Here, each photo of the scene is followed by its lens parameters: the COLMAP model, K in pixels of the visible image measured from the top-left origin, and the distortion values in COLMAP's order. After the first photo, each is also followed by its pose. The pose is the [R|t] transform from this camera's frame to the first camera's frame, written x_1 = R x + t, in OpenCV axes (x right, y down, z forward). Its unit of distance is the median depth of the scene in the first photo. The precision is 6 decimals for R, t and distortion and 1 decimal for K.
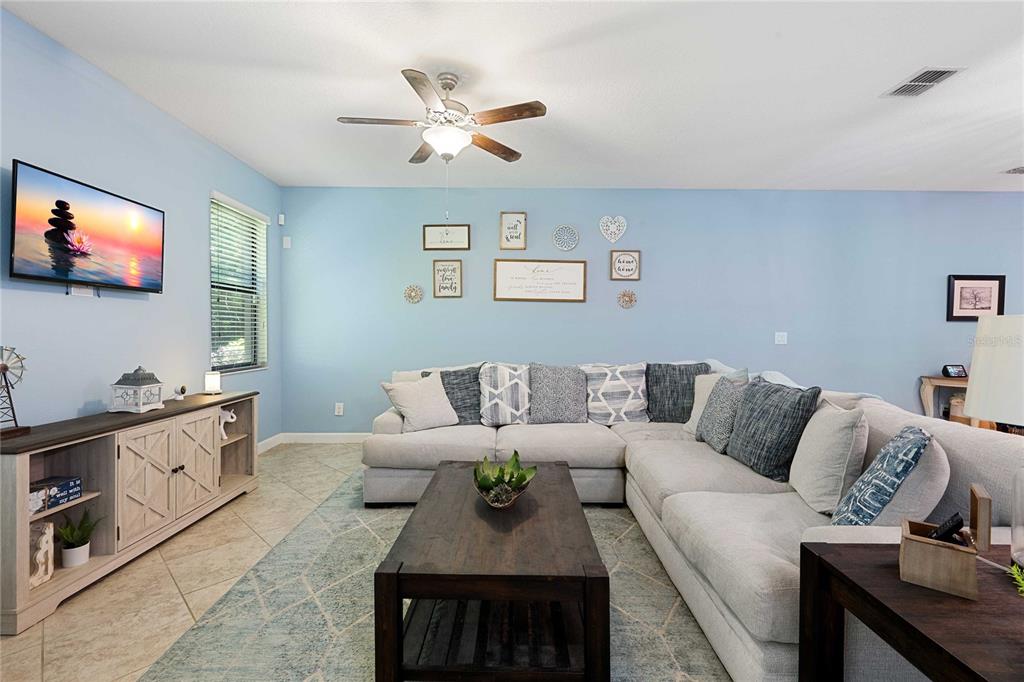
lens RADIAL K [[459.7, 0, 509.4], [0, 459.7, 333.7], [0, 0, 1]] dist [-0.000785, 0.000120]
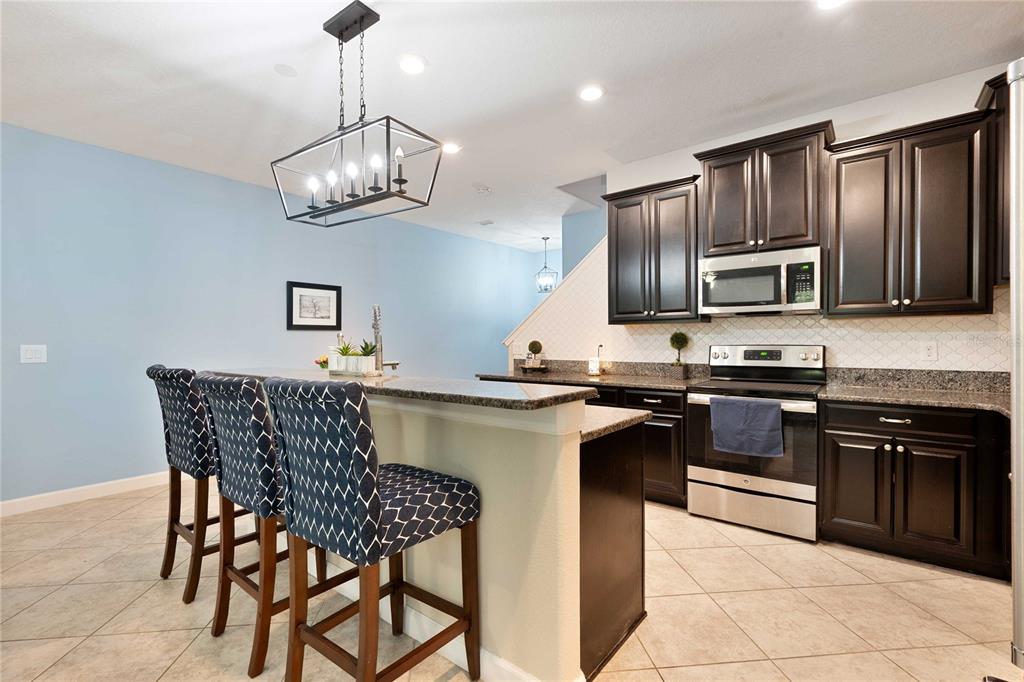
lens RADIAL K [[459.7, 0, 511.2], [0, 459.7, 344.2], [0, 0, 1]] dist [-0.000785, 0.000120]
pose [[0.627394, -0.017165, 0.778513, 0.676519], [0.015718, 0.999832, 0.009378, 0.000053], [-0.778543, 0.006353, 0.627559, 0.066545]]
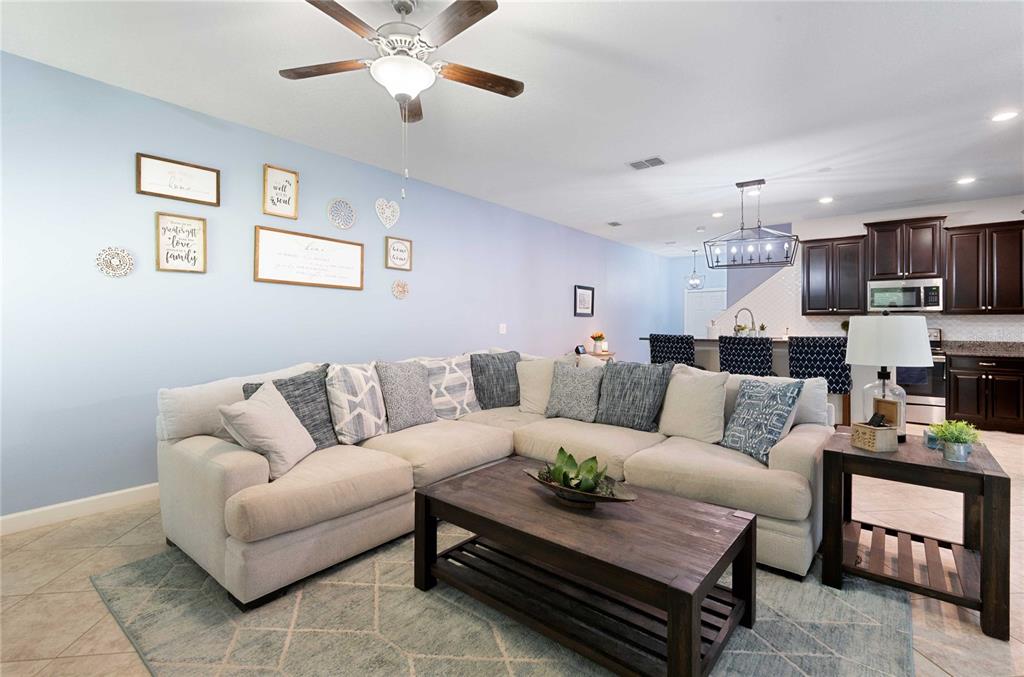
lens RADIAL K [[472.6, 0, 509.3], [0, 472.6, 319.1], [0, 0, 1]] dist [-0.002107, 0.000573]
pose [[0.630447, 0.006190, 0.776208, -0.481931], [0.003969, 0.999929, -0.011198, -0.002051], [-0.776222, 0.010140, 0.630378, 0.271595]]
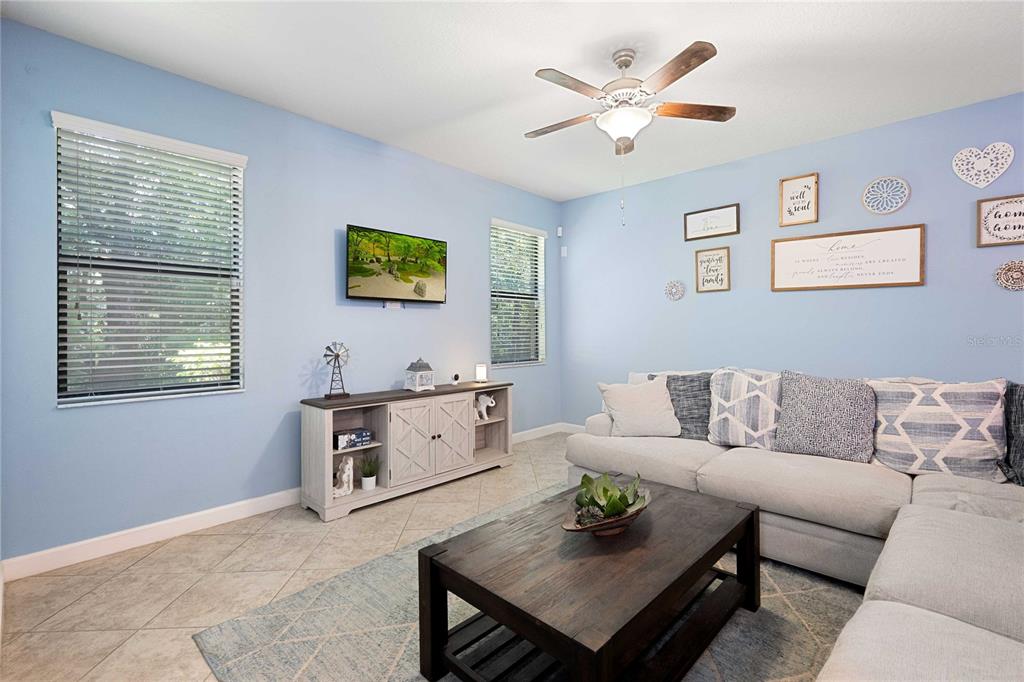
lens RADIAL K [[459.7, 0, 512.1], [0, 459.7, 329.8], [0, 0, 1]] dist [-0.000785, 0.000120]
pose [[0.727155, -0.007487, -0.686433, 0.248576], [0.002745, 0.999964, -0.007999, -0.000577], [0.686468, 0.003933, 0.727149, 0.136361]]
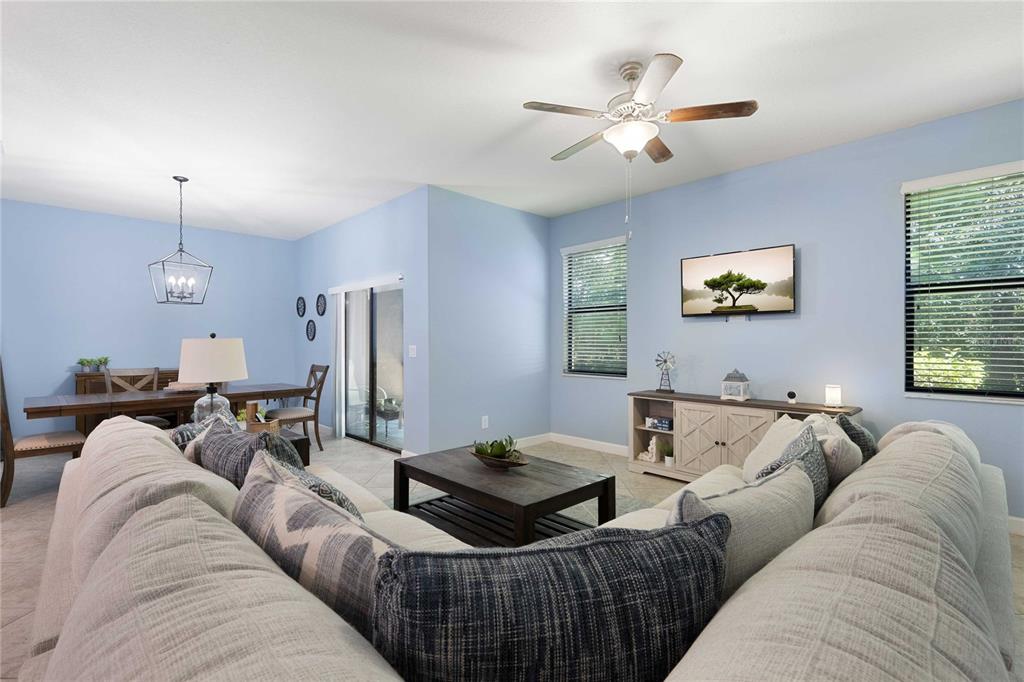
lens RADIAL K [[459.7, 0, 512.4], [0, 459.7, 344.5], [0, 0, 1]] dist [-0.000785, 0.000120]
pose [[-0.720627, 0.002477, -0.693318, 0.500057], [-0.004279, 0.999959, 0.008019, -0.008842], [0.693309, 0.008746, -0.720587, 1.126385]]
